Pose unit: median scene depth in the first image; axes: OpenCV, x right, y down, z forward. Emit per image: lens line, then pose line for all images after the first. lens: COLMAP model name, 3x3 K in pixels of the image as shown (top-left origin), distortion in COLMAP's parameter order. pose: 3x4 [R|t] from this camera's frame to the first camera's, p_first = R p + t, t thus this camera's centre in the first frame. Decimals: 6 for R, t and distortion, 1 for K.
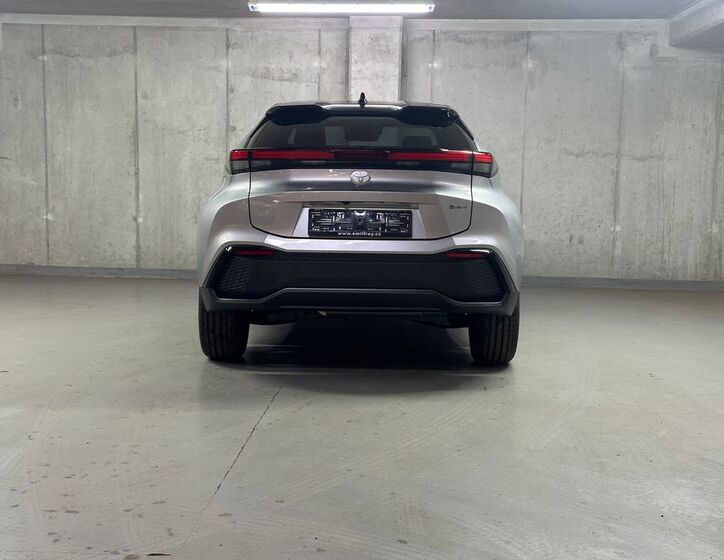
lens RADIAL K [[1000.2, 0, 360.7], [0, 1000.2, 284.8], [0, 0, 1]] dist [0.113925, 0.000000]
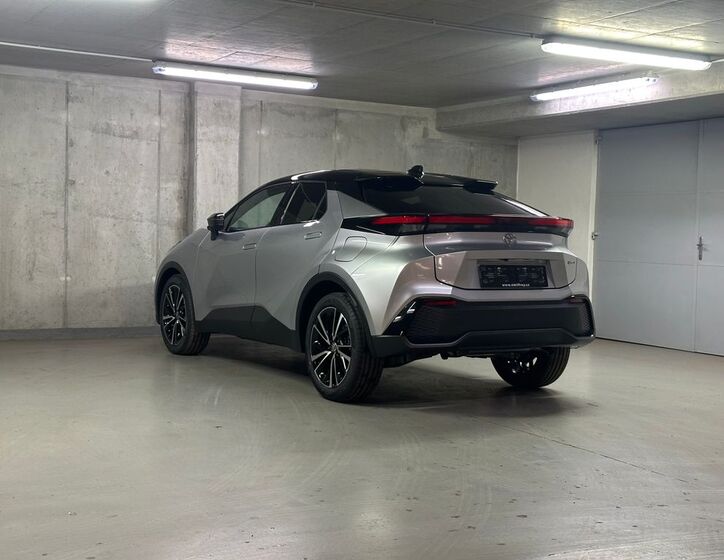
lens RADIAL K [[1000.2, 0, 355.9], [0, 1000.2, 277.9], [0, 0, 1]] dist [0.113925, 0.000000]
pose [[0.849931, -0.016847, 0.526625, -0.419081], [0.046699, 0.997964, -0.043443, -0.007776], [-0.524820, 0.061516, 0.848987, 0.028933]]
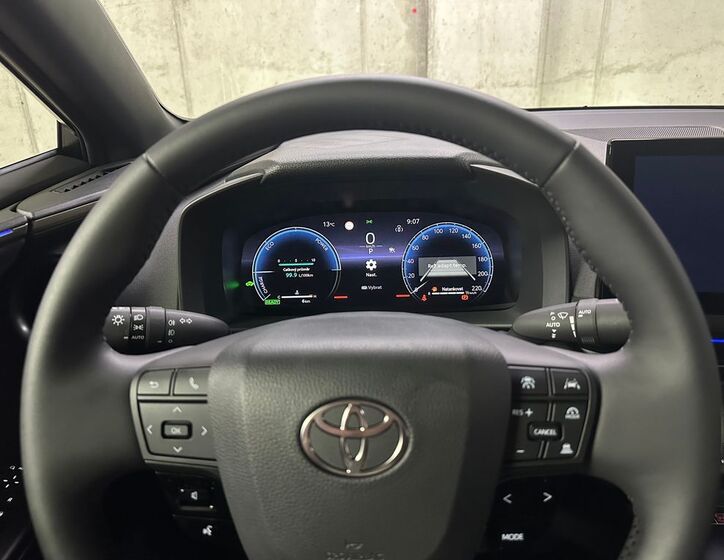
lens RADIAL K [[520.5, 0, 358.3], [0, 520.5, 277.2], [0, 0, 1]] dist [0.009547, -0.026318]
pose [[0.998259, -0.024590, -0.053607, -0.034646], [0.038282, 0.961598, 0.271779, -0.092660], [0.044866, -0.273358, 0.960866, 0.740853]]
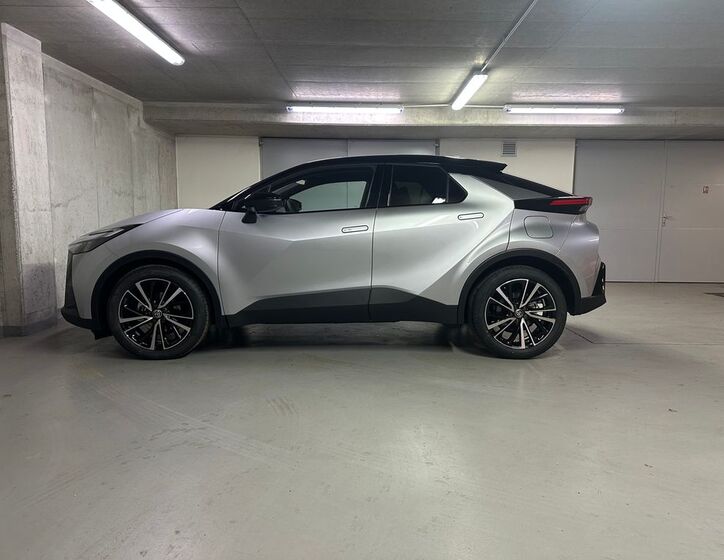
lens RADIAL K [[520.5, 0, 367.7], [0, 520.5, 278.7], [0, 0, 1]] dist [0.009547, -0.026318]
pose [[-0.037438, -0.137541, 0.989788, -0.469252], [0.101224, 0.984866, 0.140686, -0.084638], [-0.994159, 0.105458, -0.022949, 0.717579]]
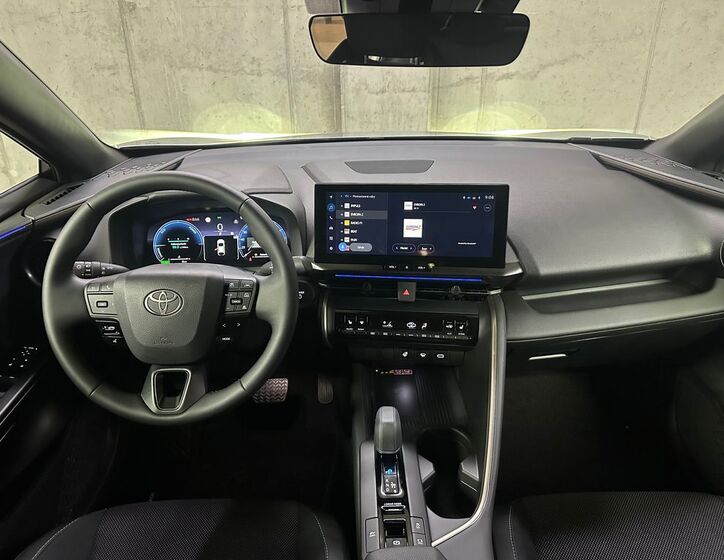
lens RADIAL K [[520.5, 0, 362.0], [0, 520.5, 281.2], [0, 0, 1]] dist [0.009547, -0.026318]
pose [[0.999462, -0.031899, 0.007668, -0.006981], [0.027616, 0.944173, 0.328291, -0.105328], [-0.017712, -0.327902, 0.944546, 0.690644]]
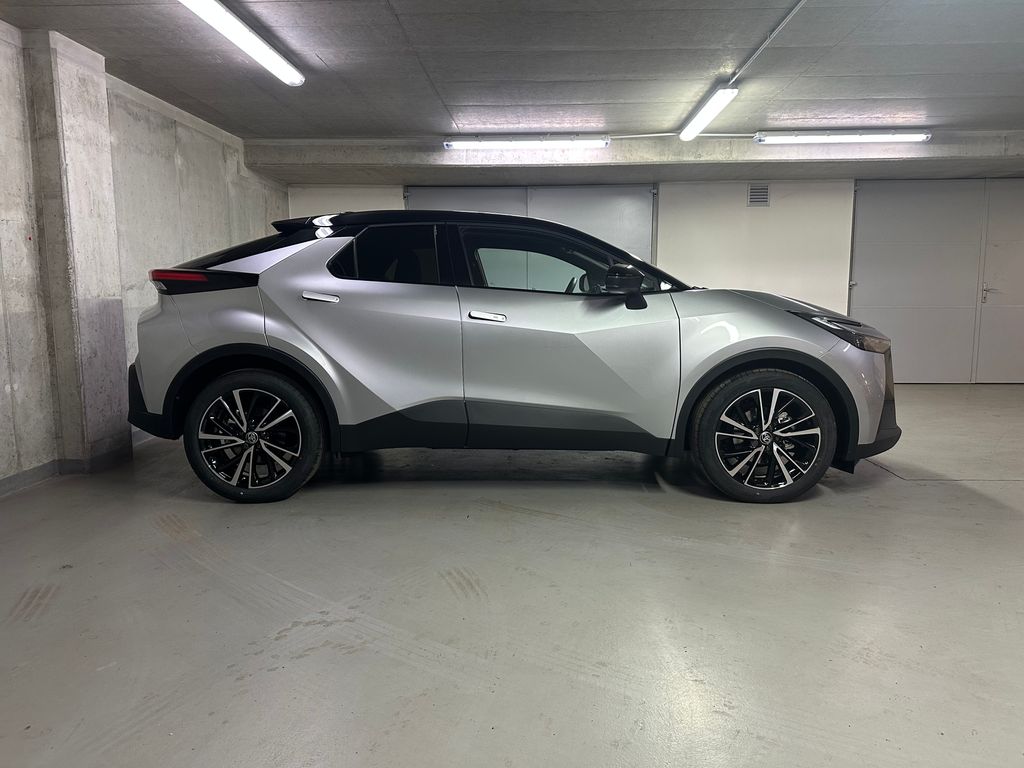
lens RADIAL K [[714.1, 0, 514.5], [0, 714.1, 382.6], [0, 0, 1]] dist [0.007297, -0.024128]
pose [[0.000306, -0.145572, 0.989348, -0.445239], [0.116284, 0.982641, 0.144549, -0.090420], [-0.993216, 0.115001, 0.017228, 0.733553]]
